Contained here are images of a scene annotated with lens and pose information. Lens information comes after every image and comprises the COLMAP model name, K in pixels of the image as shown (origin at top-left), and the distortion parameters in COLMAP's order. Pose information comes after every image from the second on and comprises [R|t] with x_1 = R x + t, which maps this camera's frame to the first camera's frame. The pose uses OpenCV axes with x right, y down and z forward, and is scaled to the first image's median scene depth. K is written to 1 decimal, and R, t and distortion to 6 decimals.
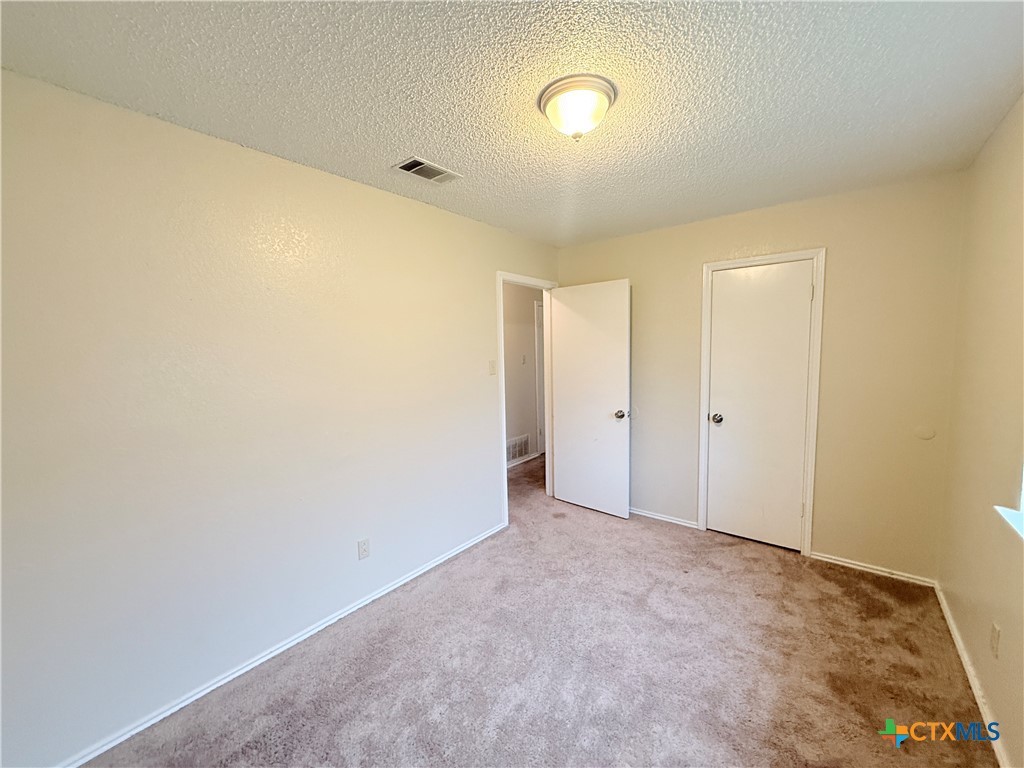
lens RADIAL K [[406.6, 0, 511.9], [0, 406.6, 385.7], [0, 0, 1]] dist [0.000114, -0.000212]
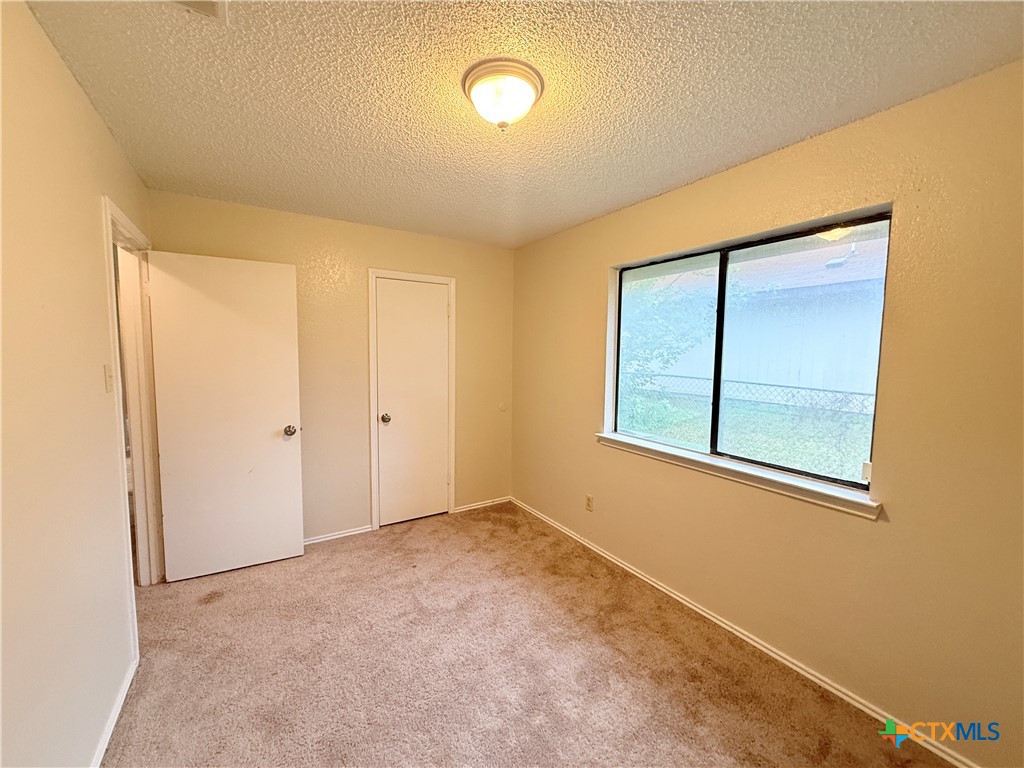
lens RADIAL K [[406.6, 0, 511.6], [0, 406.6, 382.9], [0, 0, 1]] dist [0.000114, -0.000212]
pose [[0.323798, -0.051317, 0.944733, -0.454072], [0.067585, 0.997232, 0.031004, -0.025003], [-0.943709, 0.053810, 0.326370, 0.407161]]
